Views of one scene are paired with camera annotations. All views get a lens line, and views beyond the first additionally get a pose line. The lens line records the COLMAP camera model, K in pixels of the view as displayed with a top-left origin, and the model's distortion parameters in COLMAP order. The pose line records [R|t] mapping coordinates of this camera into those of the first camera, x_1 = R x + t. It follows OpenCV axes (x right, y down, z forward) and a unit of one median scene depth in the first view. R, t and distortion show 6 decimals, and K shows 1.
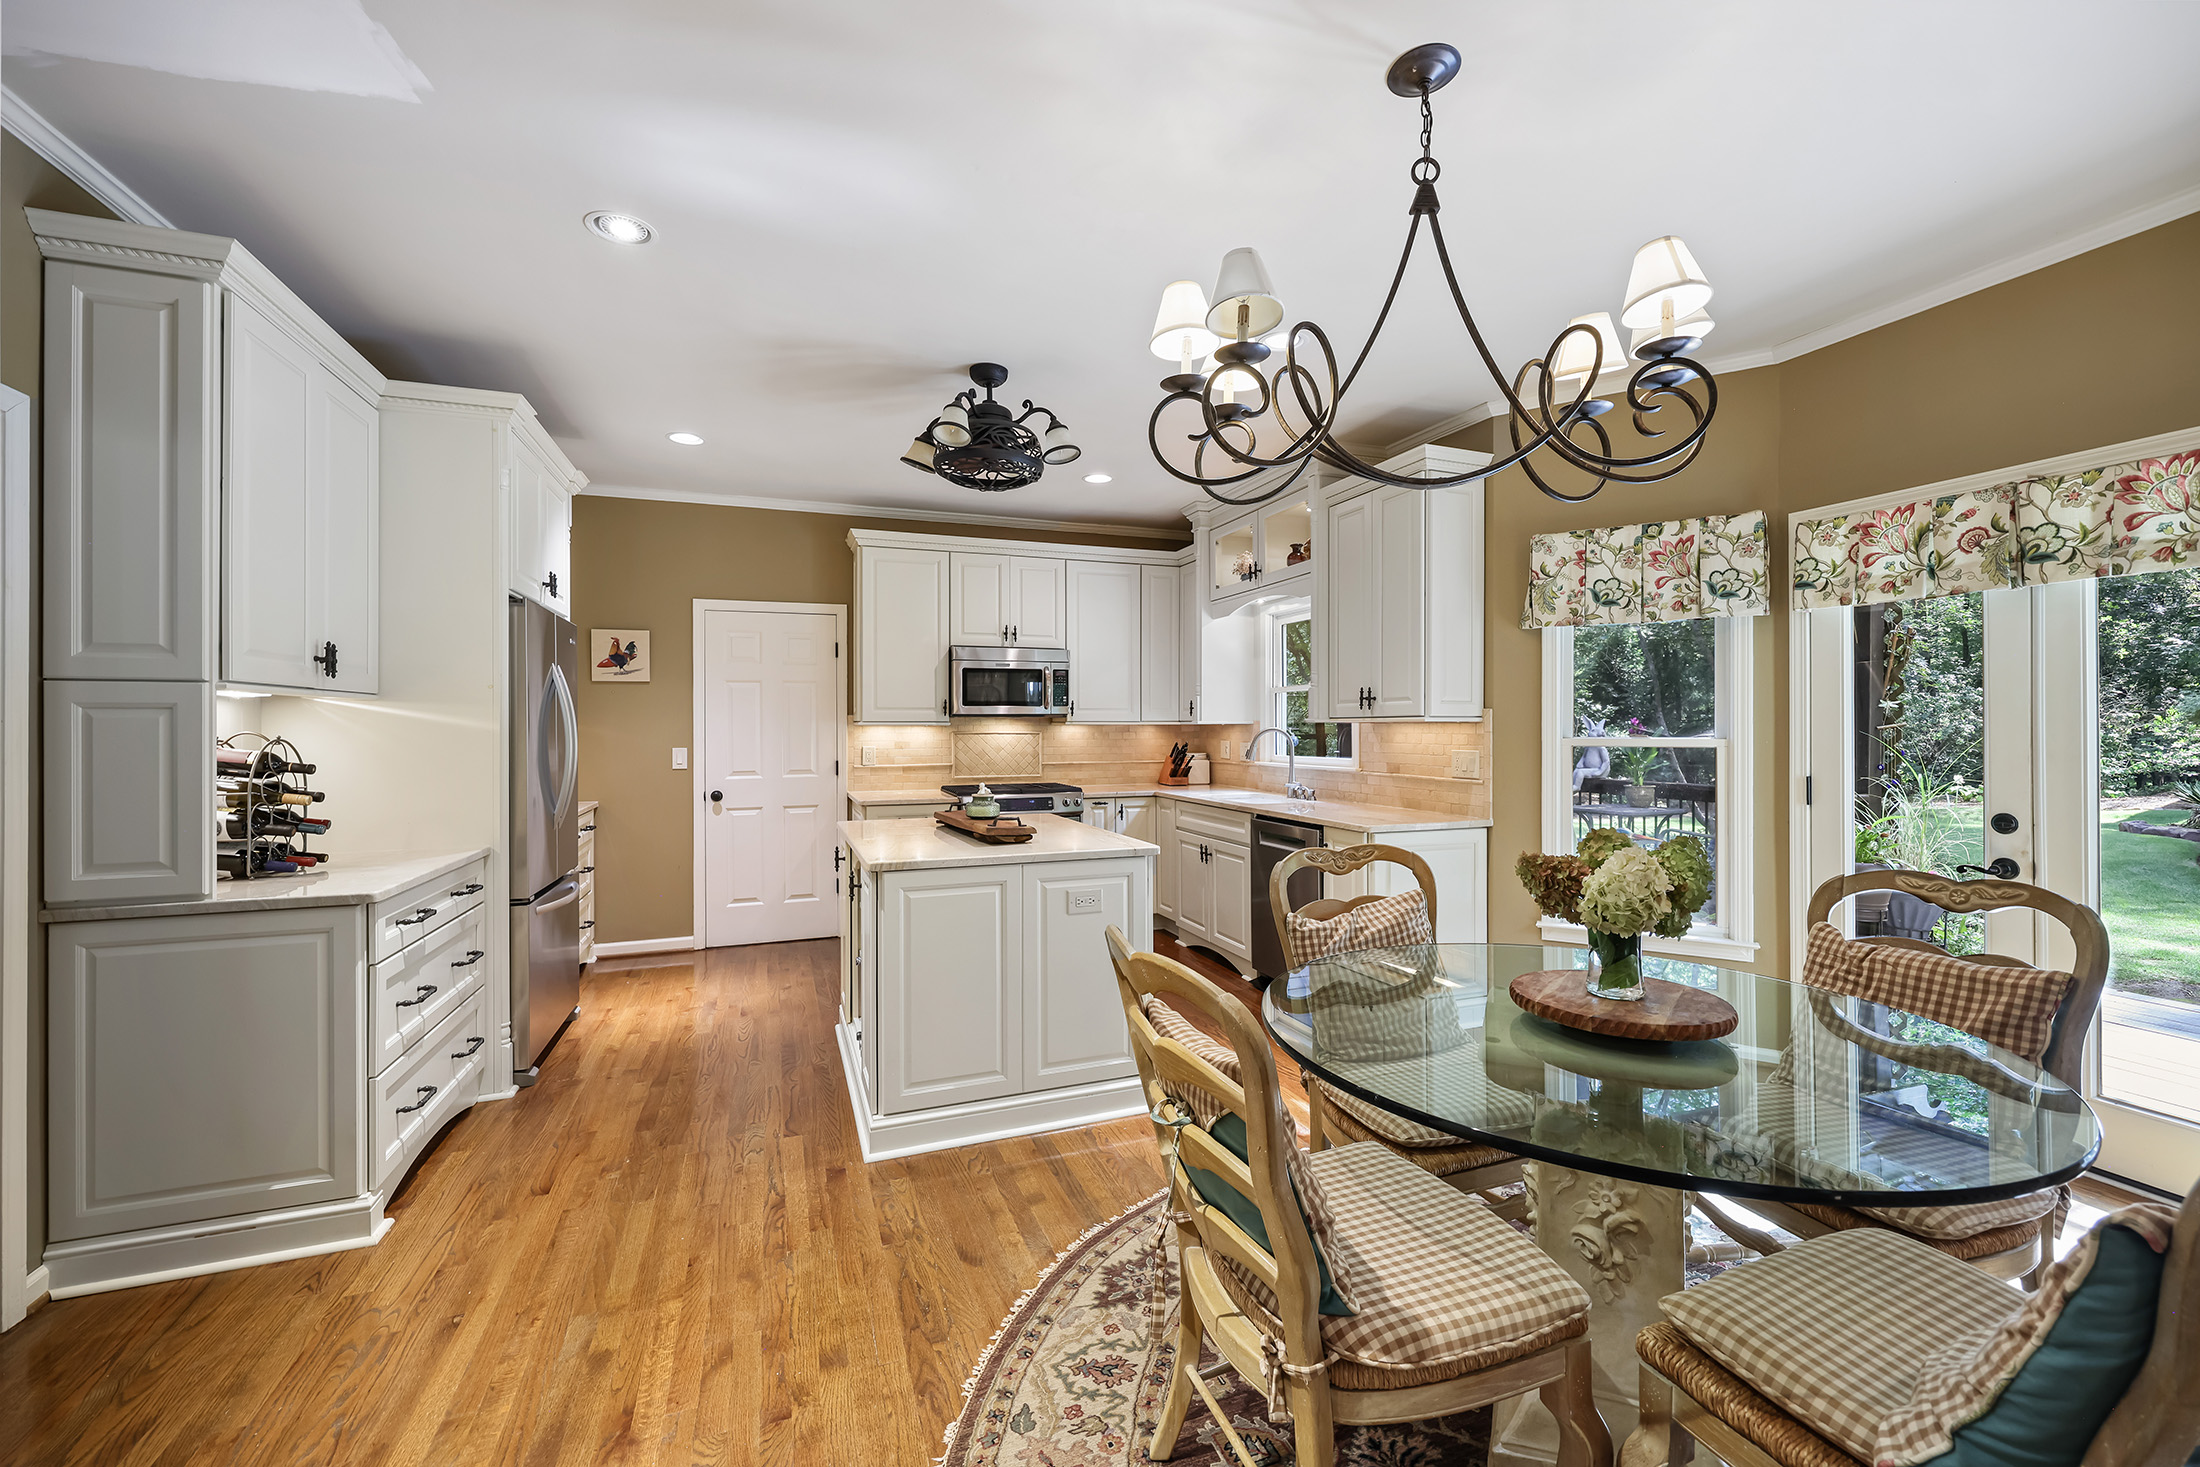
lens RADIAL K [[886.3, 0, 1097.5], [0, 886.3, 727.9], [0, 0, 1]] dist [-0.001855, 0.000213]
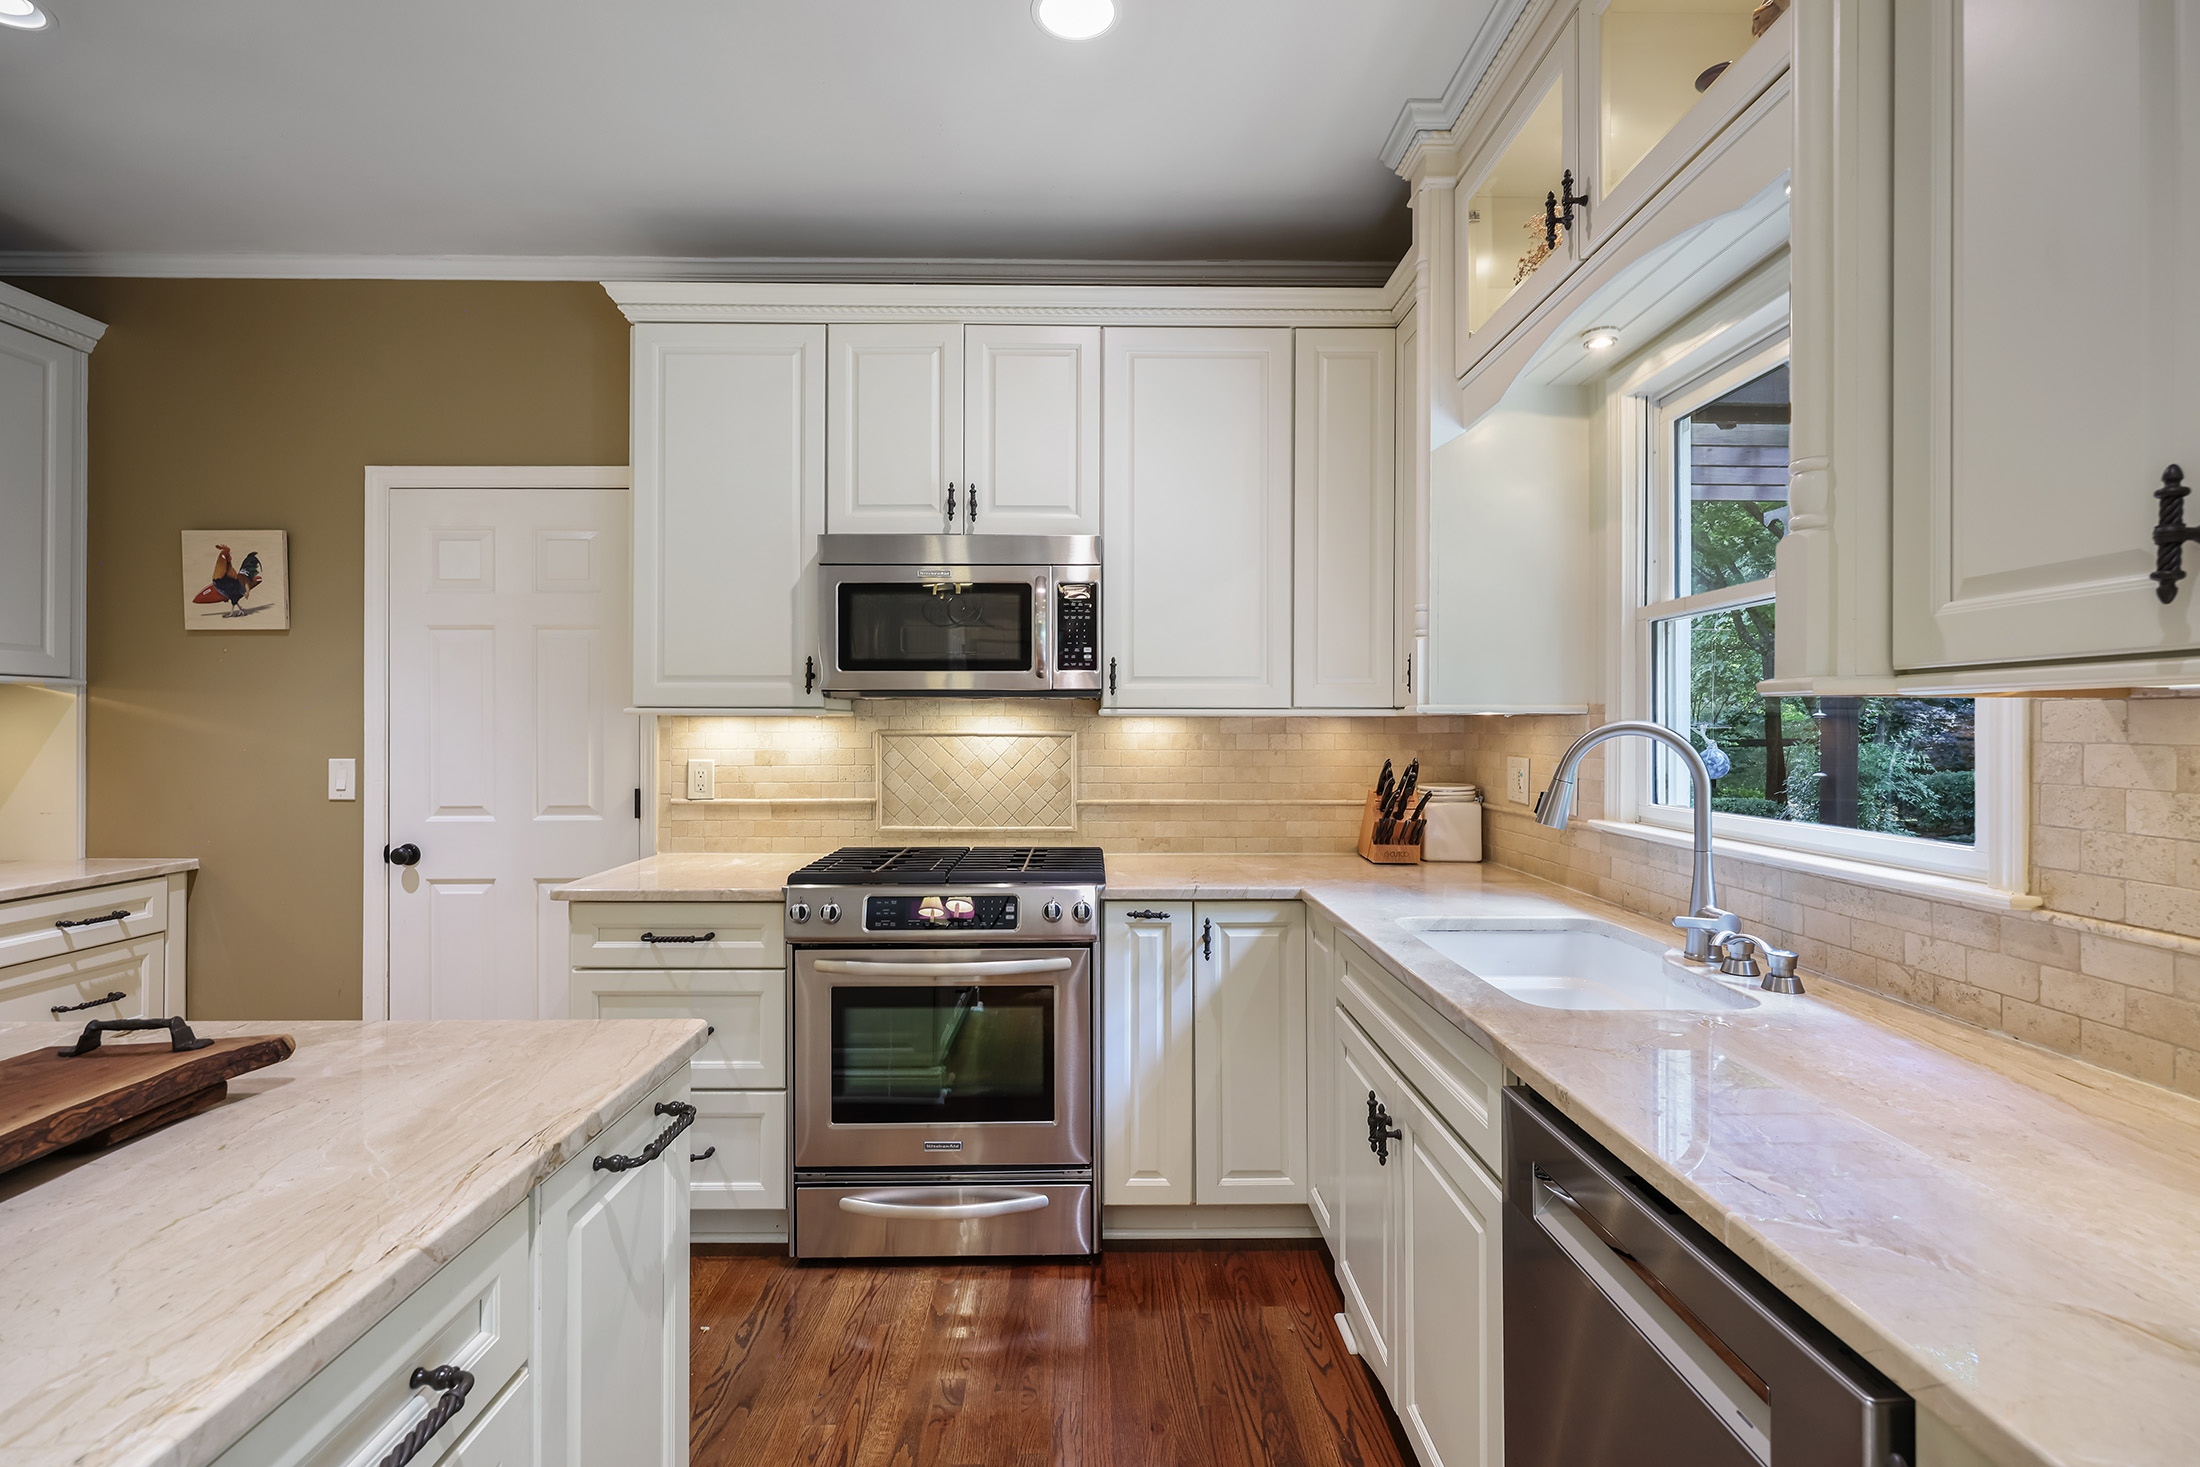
lens RADIAL K [[1008.5, 0, 1100.3], [0, 1008.5, 727.5], [0, 0, 1]] dist [0.001835, -0.000385]
pose [[0.943804, 0.004769, -0.330471, 0.200087], [-0.004986, 0.999988, 0.000191, 0.003357], [0.330468, 0.001467, 0.943816, 0.878208]]
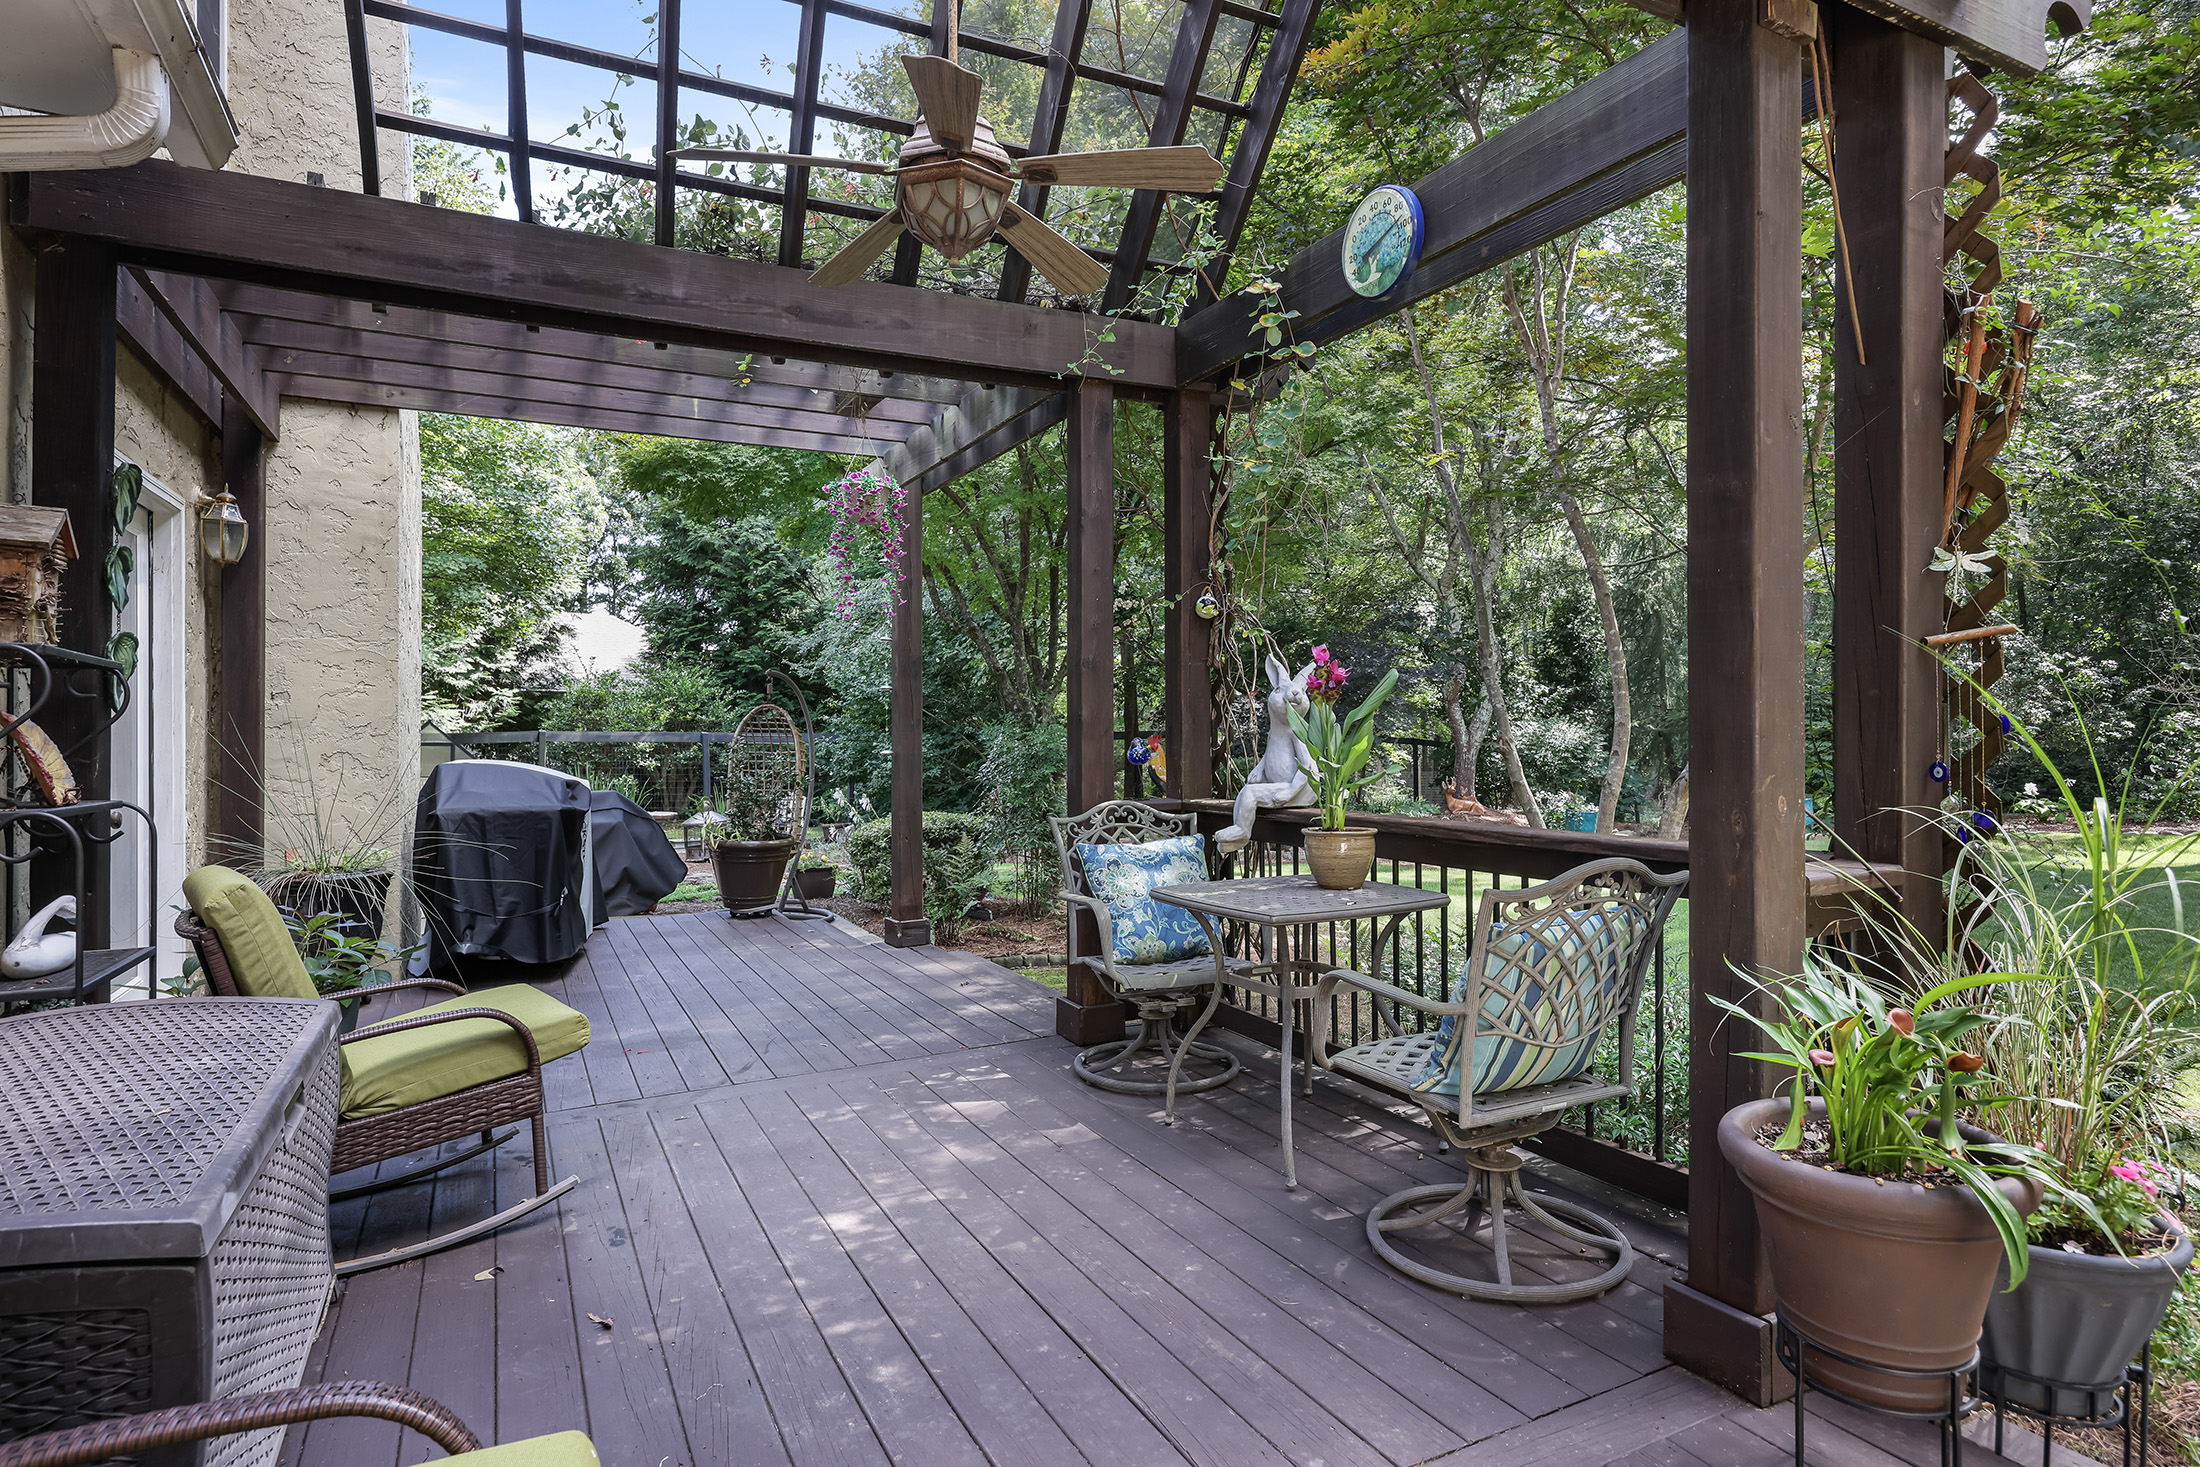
lens RADIAL K [[1161.7, 0, 1115.3], [0, 1161.7, 726.6], [0, 0, 1]] dist [-0.000737, -0.002261]
pose [[0.993005, -0.007377, 0.117840, 0.894590], [0.007989, 0.999957, -0.004724, 0.046830], [-0.117800, 0.005632, 0.993021, 1.023854]]
